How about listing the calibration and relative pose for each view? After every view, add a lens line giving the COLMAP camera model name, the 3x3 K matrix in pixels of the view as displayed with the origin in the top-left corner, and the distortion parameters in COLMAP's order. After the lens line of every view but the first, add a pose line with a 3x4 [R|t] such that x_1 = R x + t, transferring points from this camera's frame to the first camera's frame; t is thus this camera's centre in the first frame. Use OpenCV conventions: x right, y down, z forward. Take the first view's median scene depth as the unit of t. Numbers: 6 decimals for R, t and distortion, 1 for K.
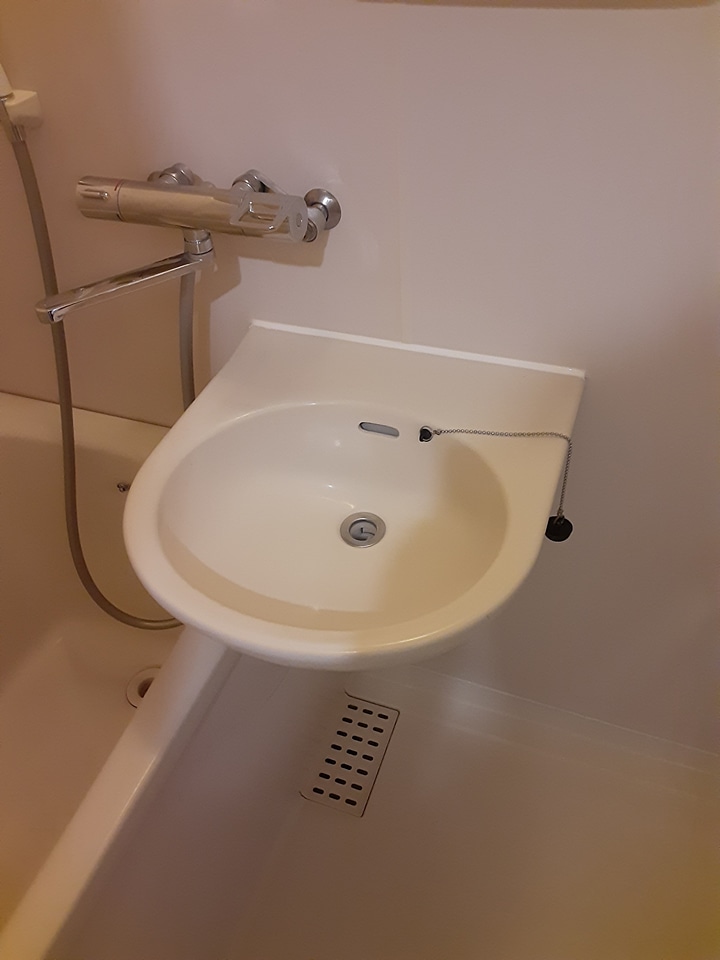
lens RADIAL K [[778.9, 0, 360.0], [0, 778.9, 480.0], [0, 0, 1]] dist [0.148641, -0.211593]
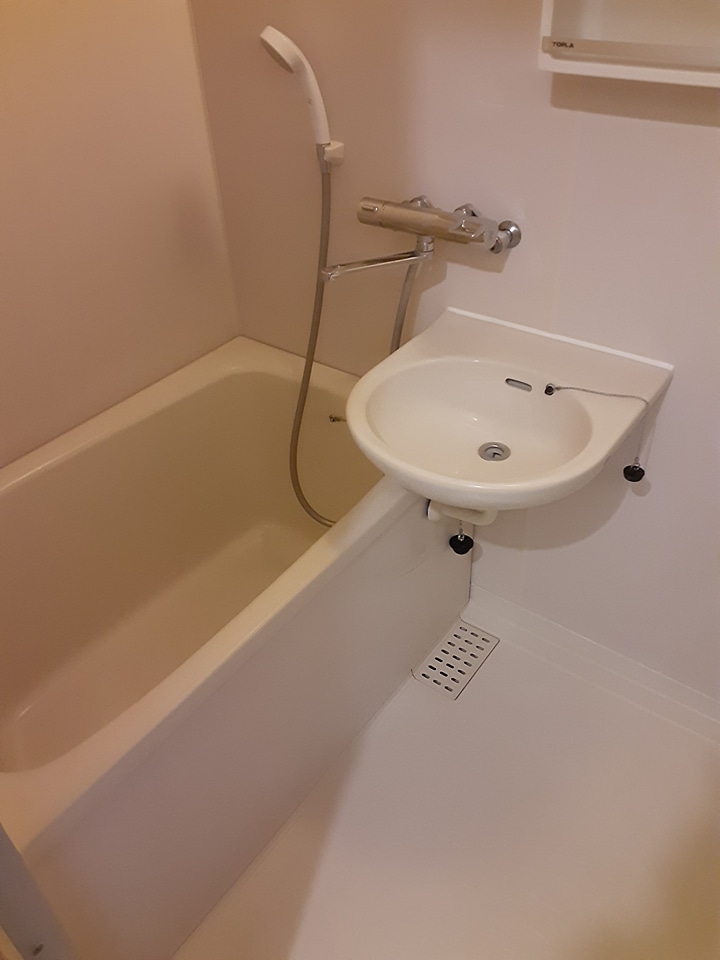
lens RADIAL K [[778.9, 0, 360.0], [0, 778.9, 480.0], [0, 0, 1]] dist [0.148641, -0.211593]
pose [[0.960590, 0.185805, -0.206746, 0.078671], [-0.201892, 0.977602, -0.059453, 0.265440], [0.191068, 0.098850, 0.976587, -0.488755]]
